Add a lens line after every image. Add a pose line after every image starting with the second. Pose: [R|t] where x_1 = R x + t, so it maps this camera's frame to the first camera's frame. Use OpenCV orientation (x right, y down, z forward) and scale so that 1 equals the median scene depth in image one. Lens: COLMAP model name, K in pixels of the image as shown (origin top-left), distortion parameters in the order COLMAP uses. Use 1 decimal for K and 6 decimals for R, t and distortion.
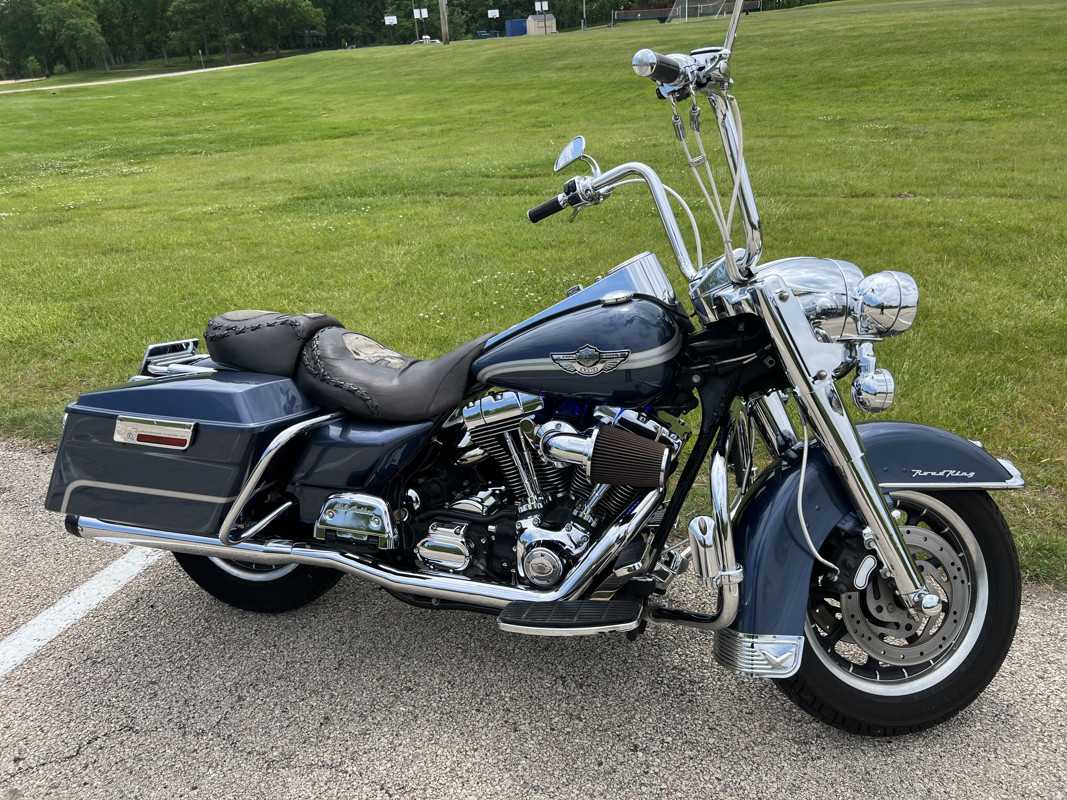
lens RADIAL K [[829.4, 0, 531.4], [0, 829.4, 378.8], [0, 0, 1]] dist [0.054604, -0.072179]
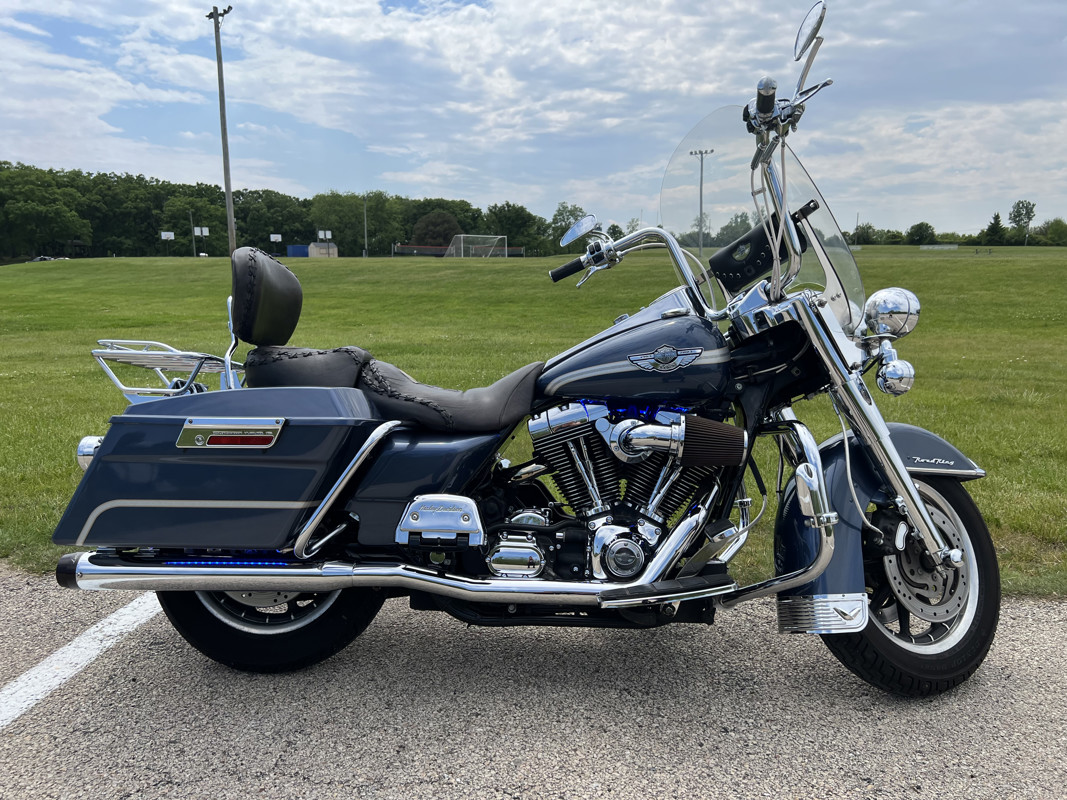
lens RADIAL K [[829.4, 0, 531.4], [0, 829.4, 378.8], [0, 0, 1]] dist [0.054604, -0.072179]
pose [[0.958627, 0.034989, 0.282507, -0.367830], [0.042694, 0.963520, -0.264208, 0.254974], [-0.281446, 0.265338, 0.922163, -0.000856]]
